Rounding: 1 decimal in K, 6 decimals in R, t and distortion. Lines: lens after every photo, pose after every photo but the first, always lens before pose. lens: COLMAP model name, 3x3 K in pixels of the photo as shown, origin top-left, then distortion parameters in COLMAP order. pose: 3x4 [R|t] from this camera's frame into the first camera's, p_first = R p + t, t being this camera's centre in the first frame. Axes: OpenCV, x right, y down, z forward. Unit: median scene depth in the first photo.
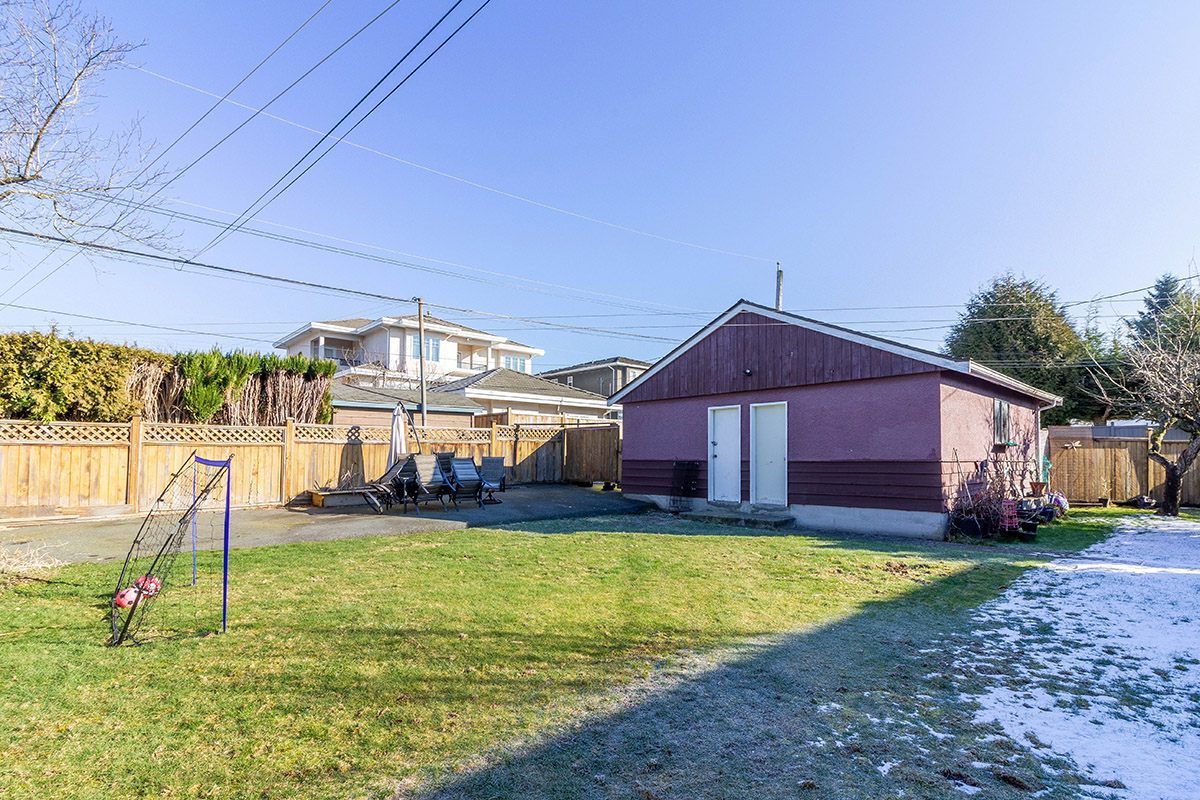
lens RADIAL K [[560.3, 0, 593.6], [0, 560.3, 440.6], [0, 0, 1]] dist [0.010832, 0.000956]
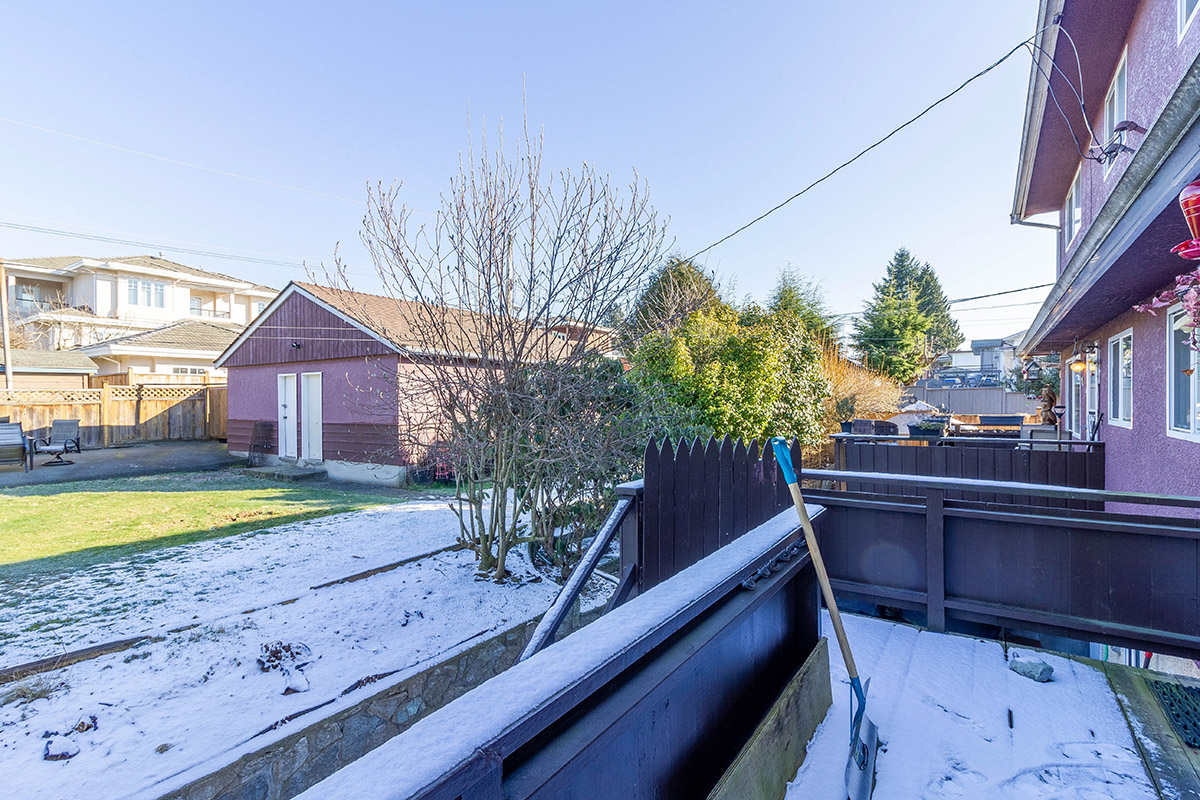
lens RADIAL K [[560.3, 0, 599.0], [0, 560.3, 399.4], [0, 0, 1]] dist [0.010832, 0.000956]
pose [[0.976526, -0.006147, 0.215313, 0.463613], [-0.001293, 0.999407, 0.034396, -0.038160], [-0.215397, -0.033867, 0.975939, -0.190738]]
